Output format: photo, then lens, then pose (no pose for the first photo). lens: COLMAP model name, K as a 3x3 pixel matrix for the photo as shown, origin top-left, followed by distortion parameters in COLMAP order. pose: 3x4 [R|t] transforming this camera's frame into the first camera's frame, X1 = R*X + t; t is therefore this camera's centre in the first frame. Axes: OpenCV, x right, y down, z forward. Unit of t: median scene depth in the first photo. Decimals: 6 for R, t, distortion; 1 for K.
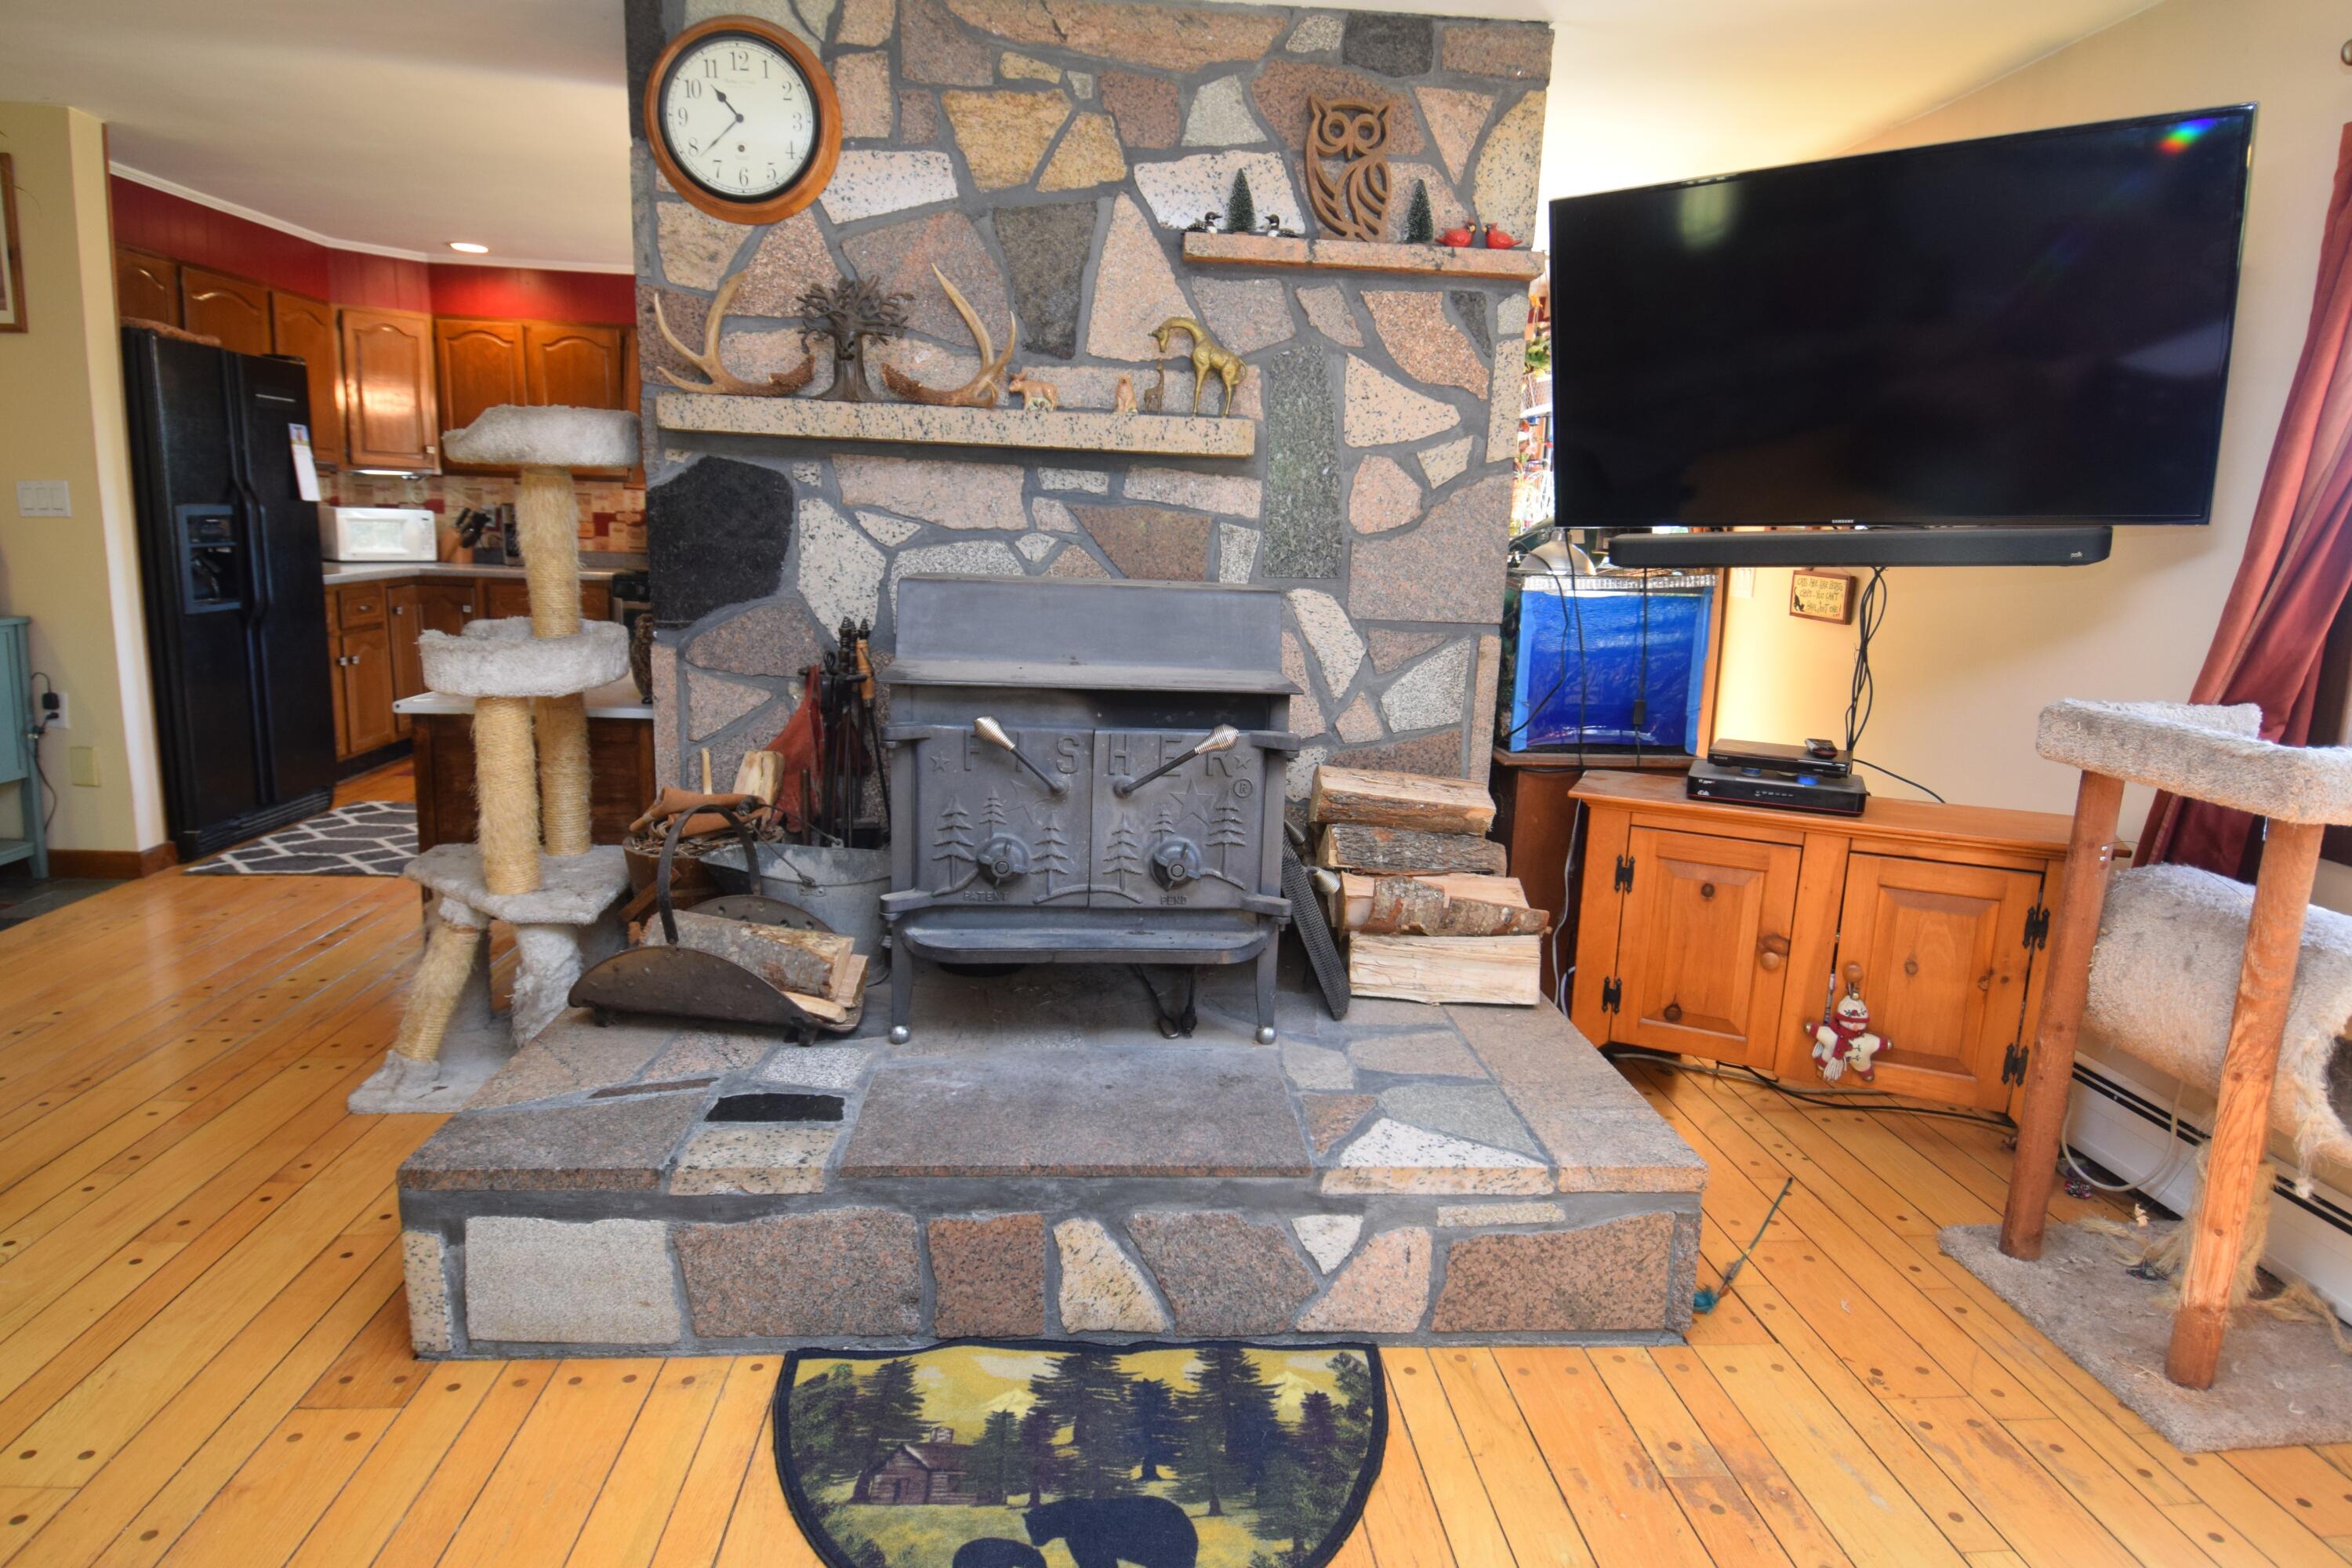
lens RADIAL K [[1342.6, 0, 1180.3], [0, 1342.6, 783.3], [0, 0, 1]] dist [0.020995, -0.005529]
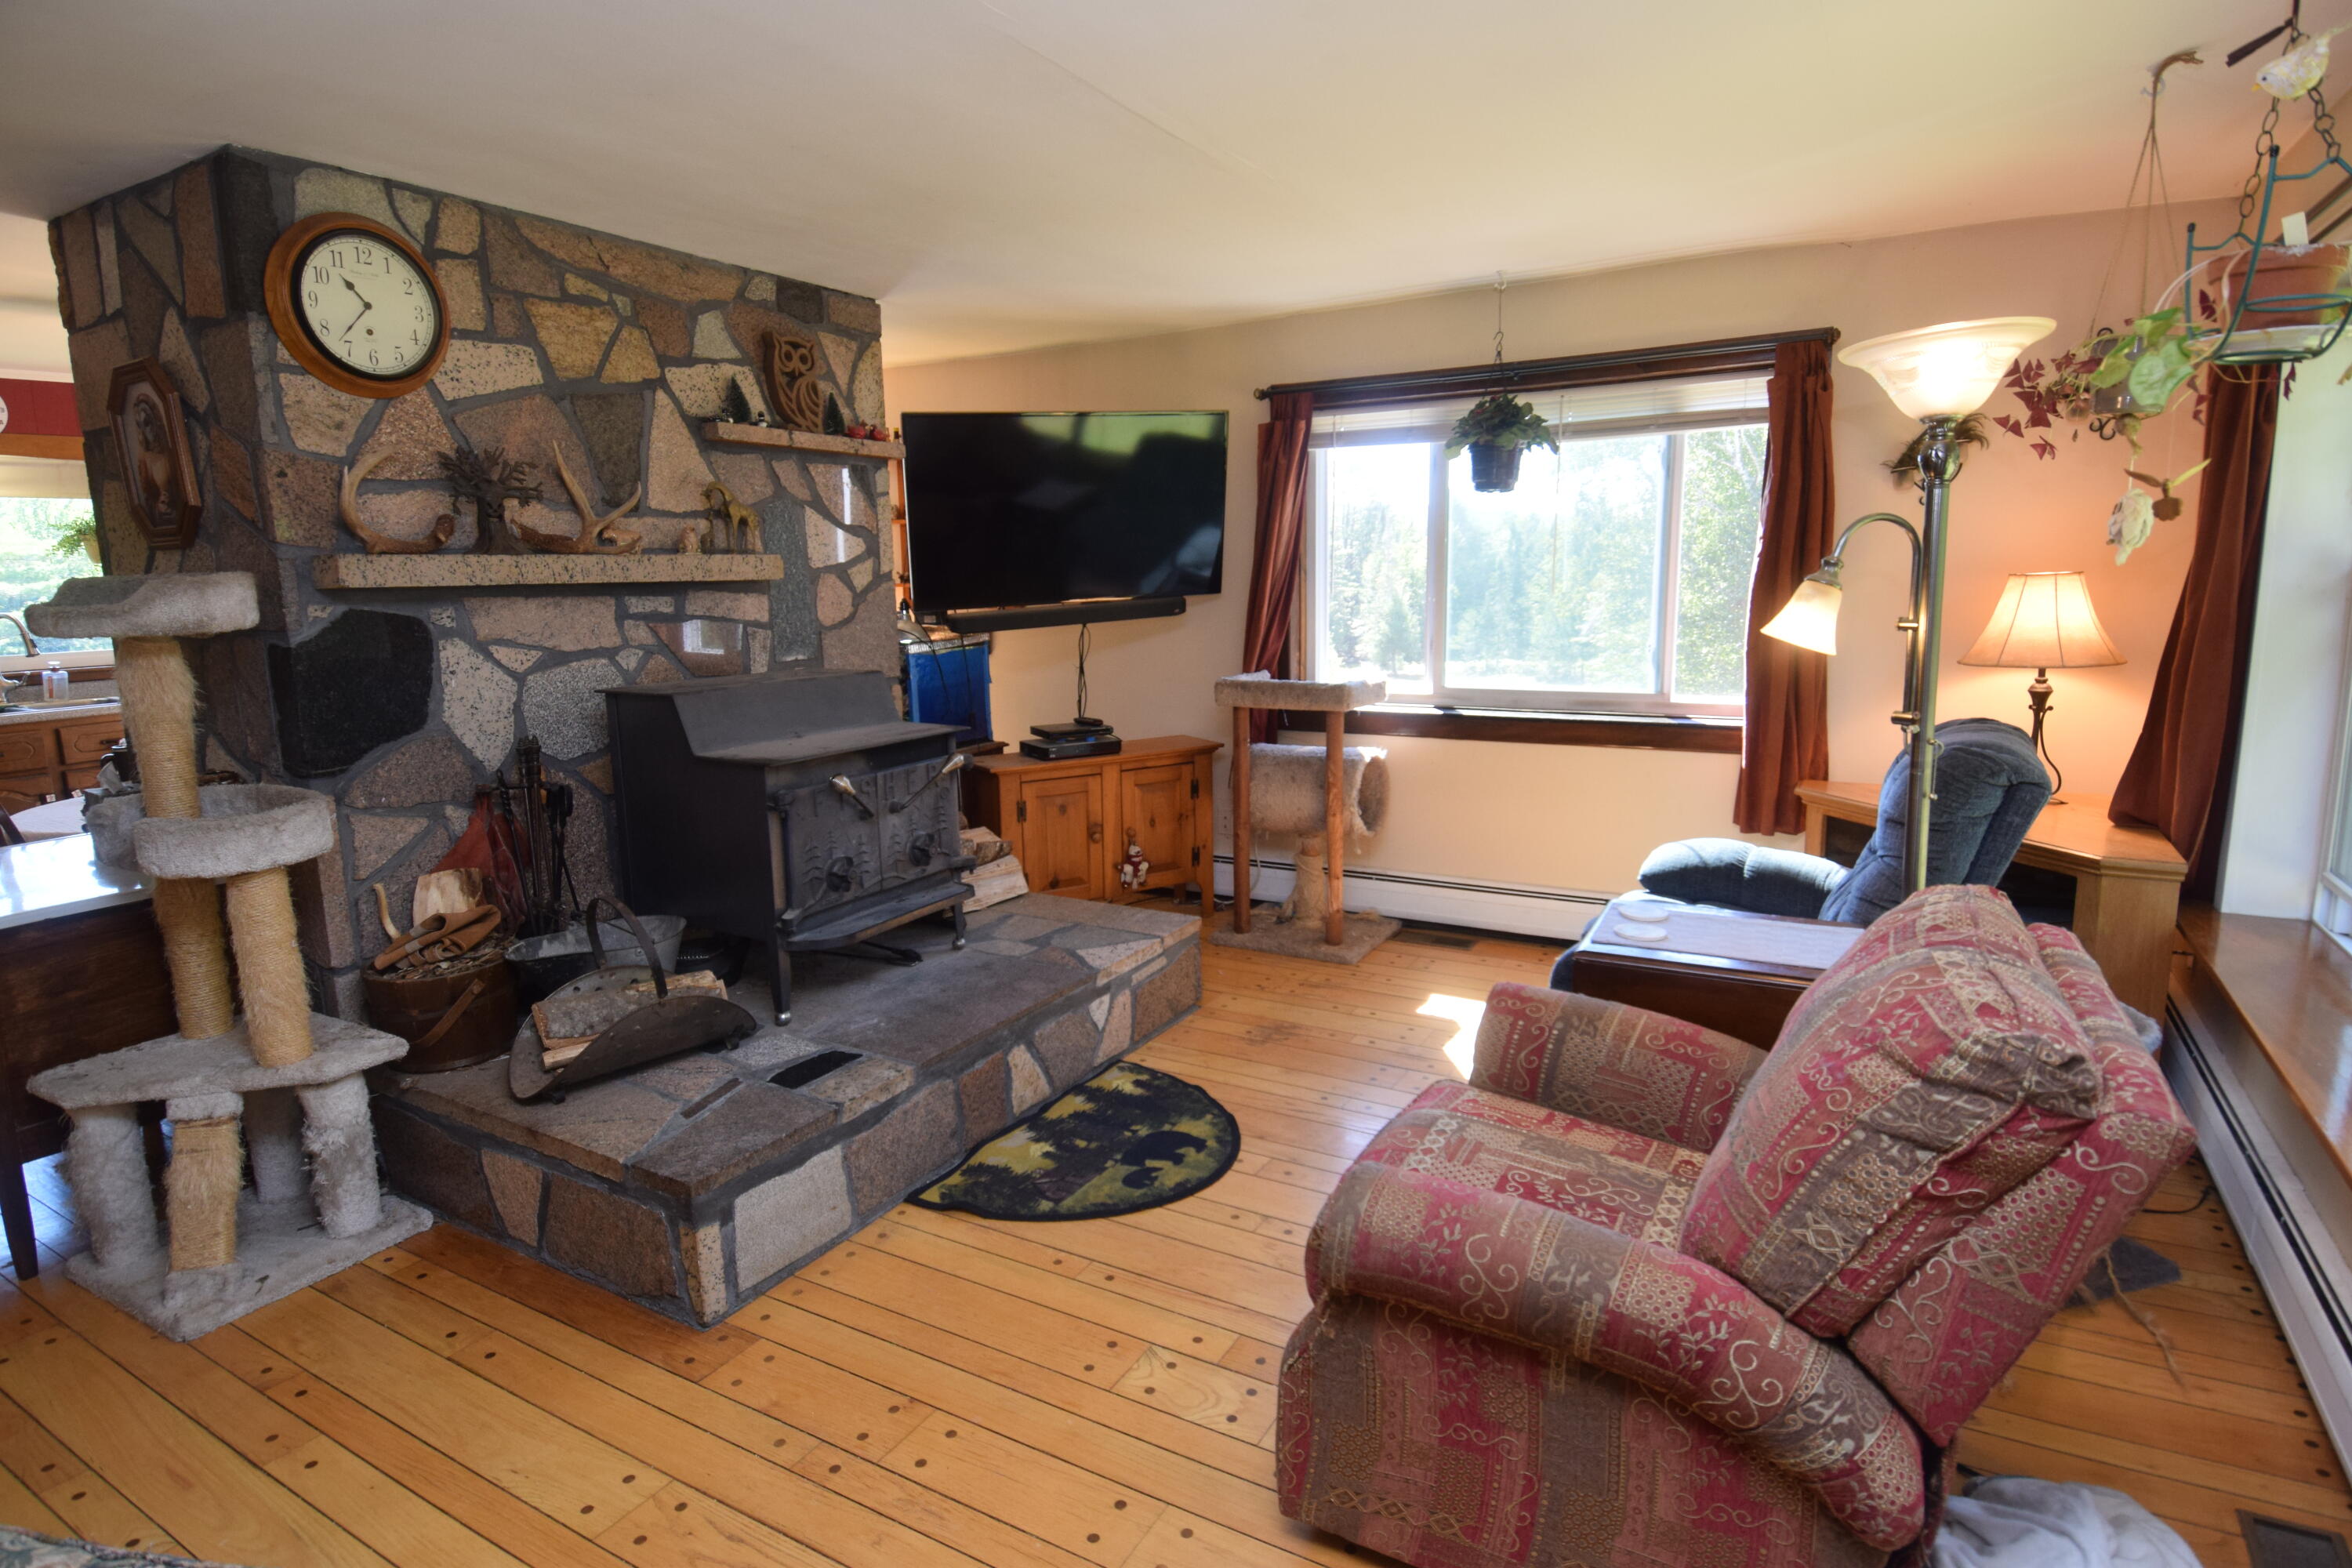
lens RADIAL K [[1189.1, 0, 1190.9], [0, 1189.1, 800.0], [0, 0, 1]] dist [-0.005566, -0.013341]
pose [[0.559850, -0.202313, 0.803515, -0.781963], [0.194541, 0.974721, 0.109873, -0.072546], [-0.805432, 0.094804, 0.585056, -0.061187]]
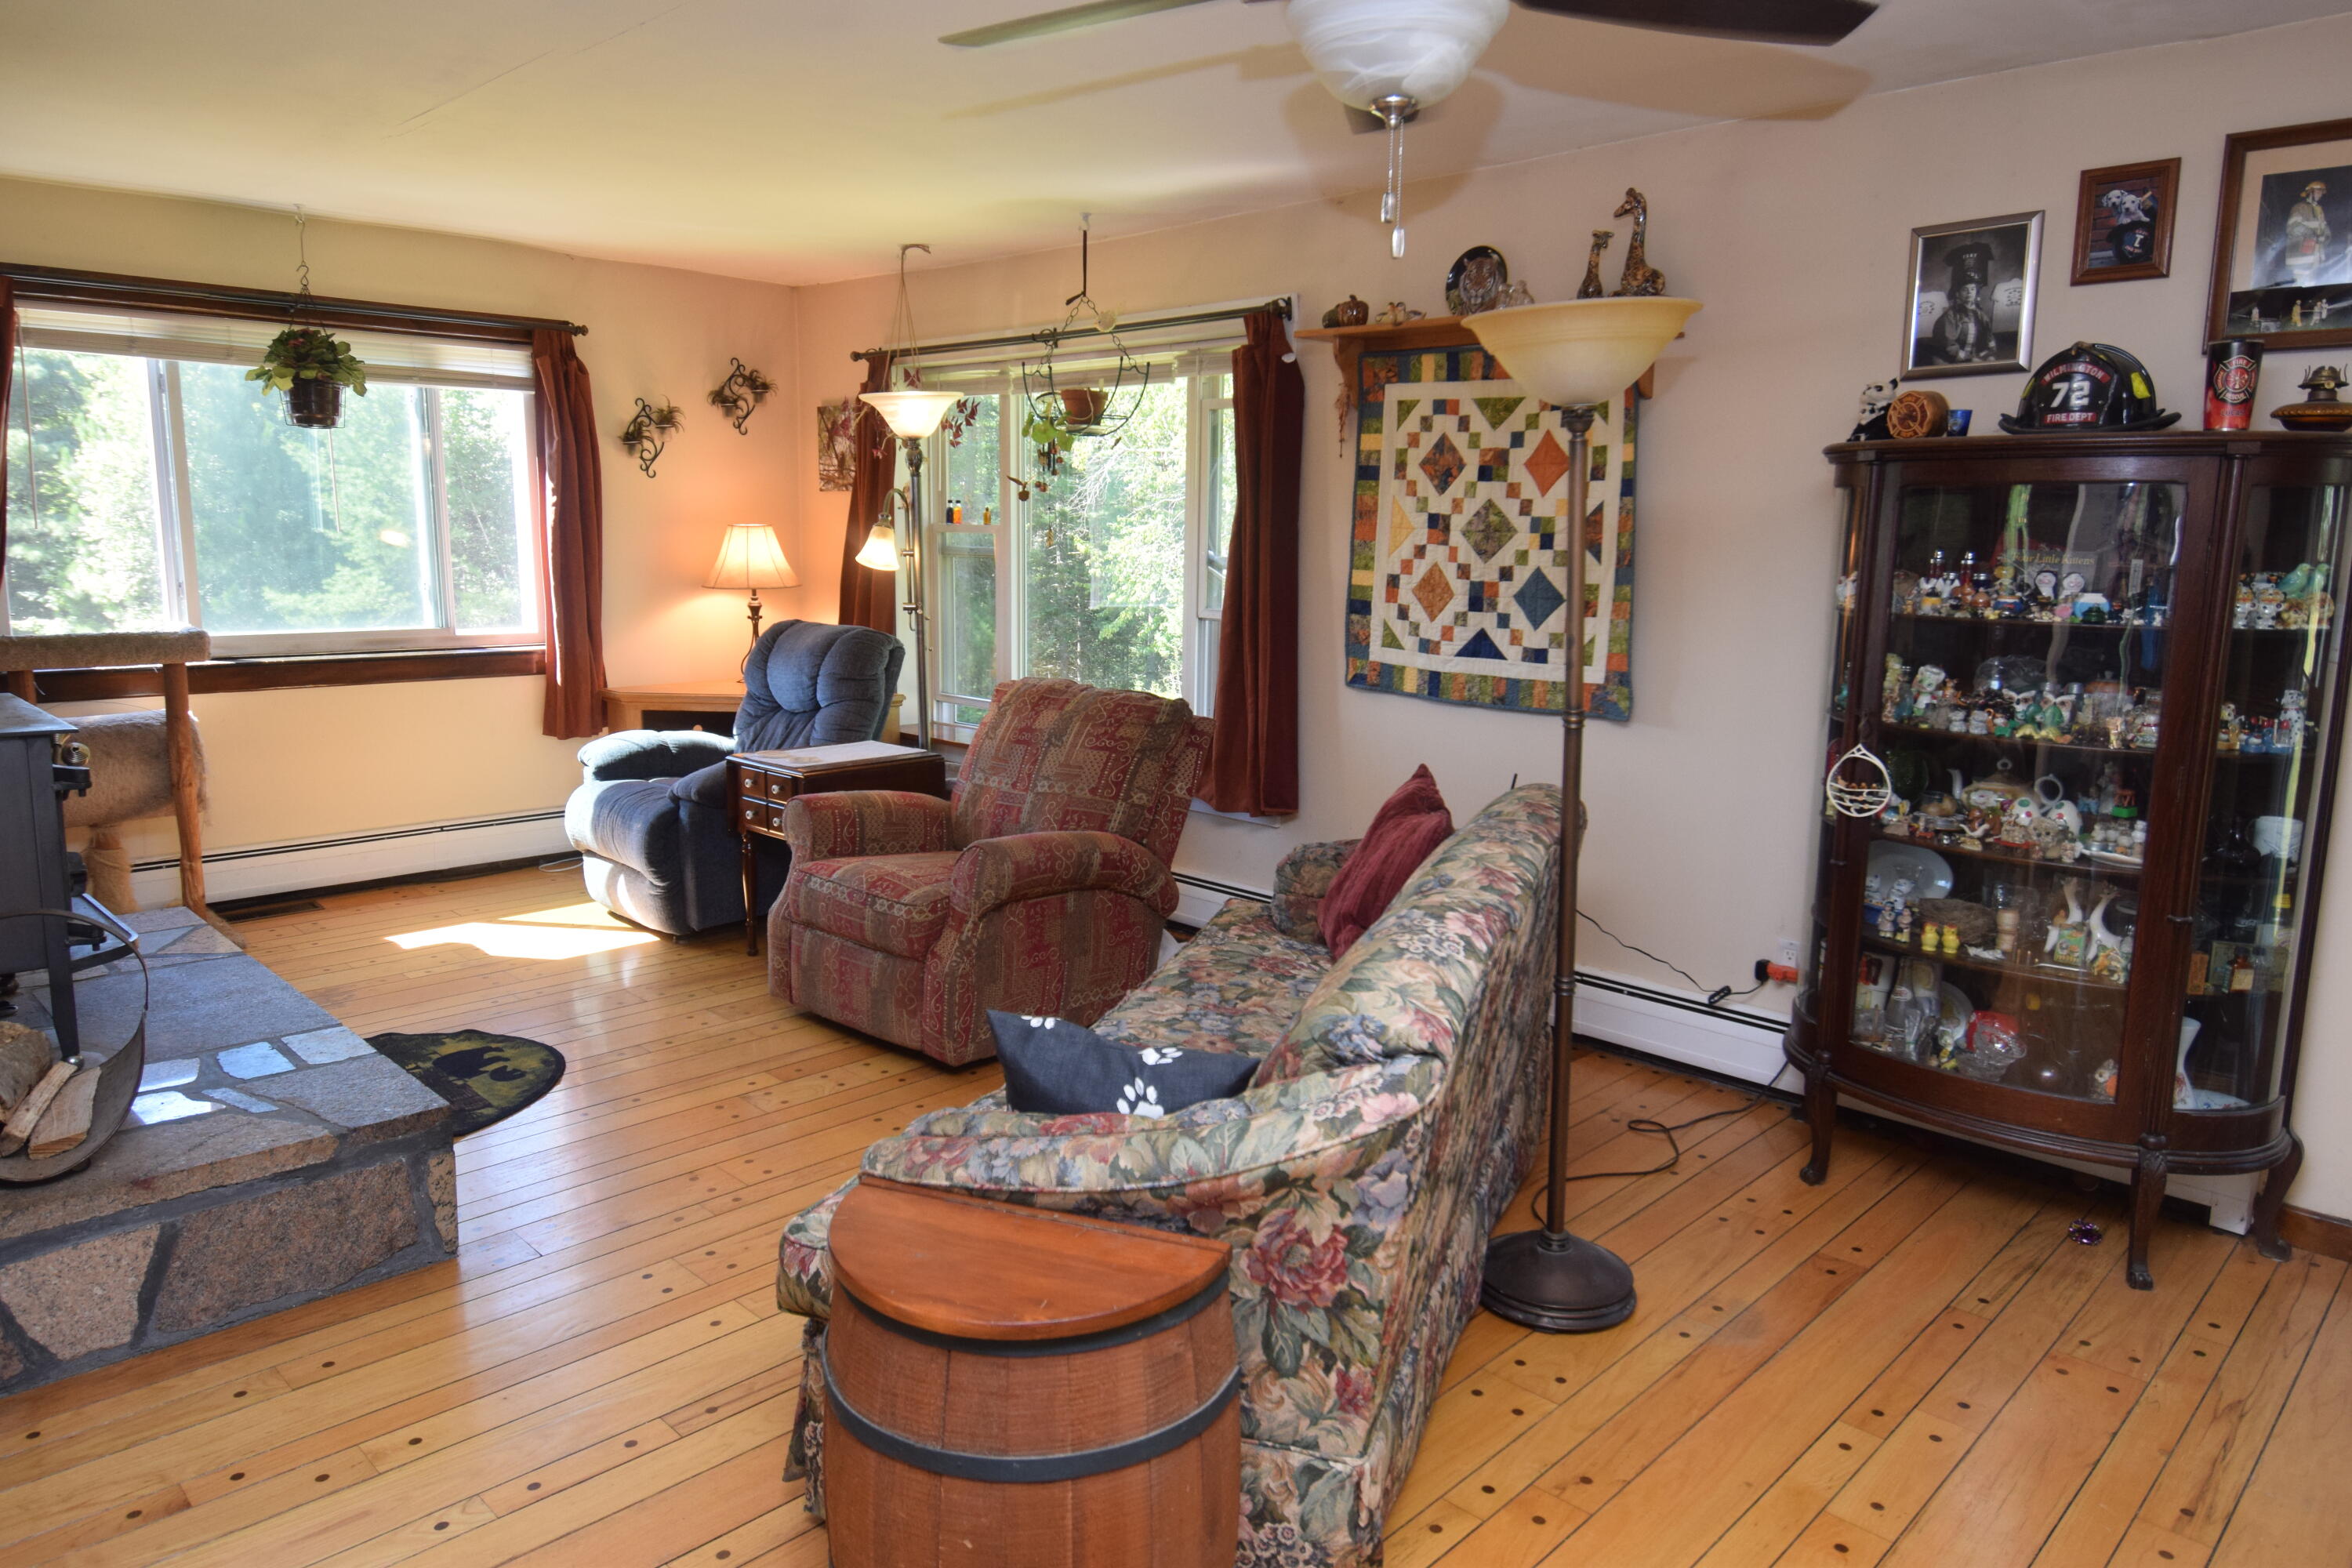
lens RADIAL K [[1522.0, 0, 1183.5], [0, 1522.0, 785.0], [0, 0, 1]] dist [0.006322, 0.001438]
pose [[-0.651395, -0.176356, 0.737959, -1.404207], [0.097799, 0.944983, 0.312157, -0.265726], [-0.752410, 0.275509, -0.598310, 0.858718]]
